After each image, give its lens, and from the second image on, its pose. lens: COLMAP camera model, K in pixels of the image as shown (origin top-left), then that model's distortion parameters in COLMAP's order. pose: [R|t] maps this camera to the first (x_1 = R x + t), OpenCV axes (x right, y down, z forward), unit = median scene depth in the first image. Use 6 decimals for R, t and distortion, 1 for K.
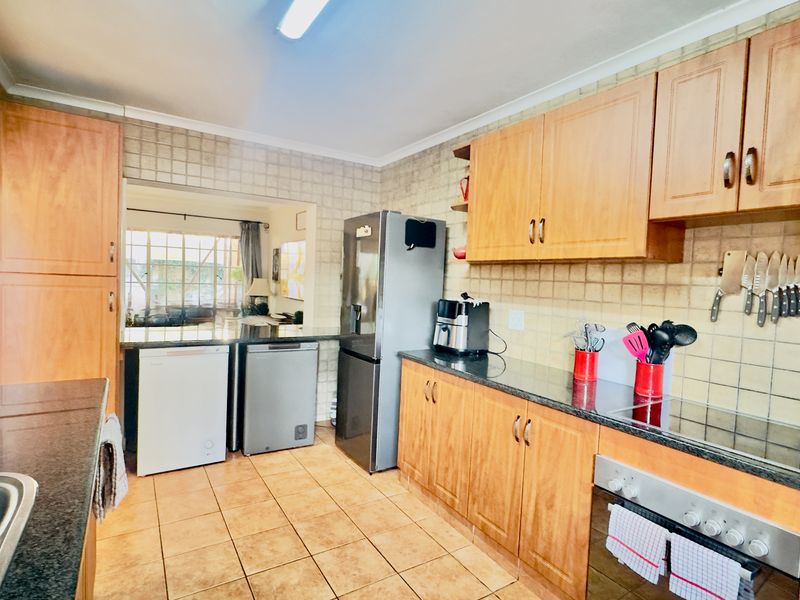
lens RADIAL K [[426.5, 0, 400.0], [0, 426.5, 300.0], [0, 0, 1]] dist [0.001686, -0.000114]
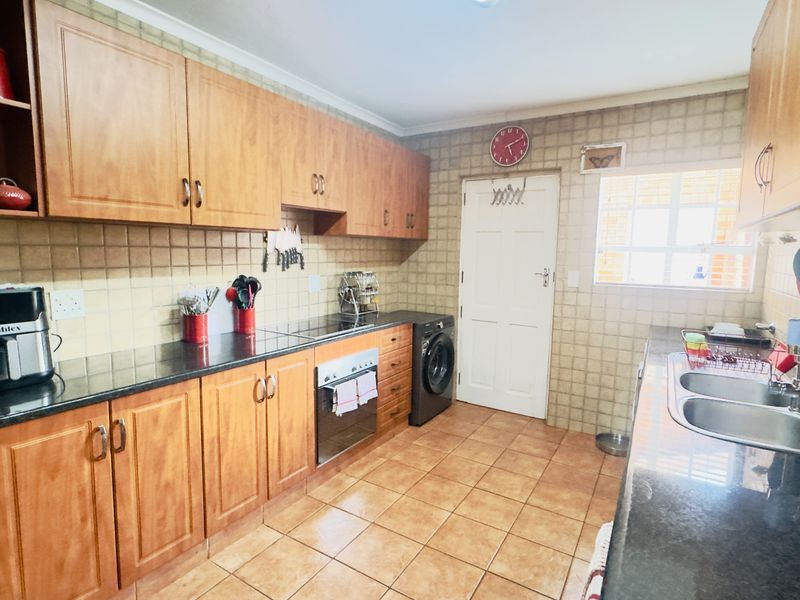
lens RADIAL K [[426.5, 0, 400.0], [0, 426.5, 300.0], [0, 0, 1]] dist [0.001686, -0.000114]
pose [[-0.434768, -0.149757, 0.888003, -0.699527], [0.010346, 0.985180, 0.171211, -0.088066], [-0.900483, 0.083624, -0.426775, 1.003001]]
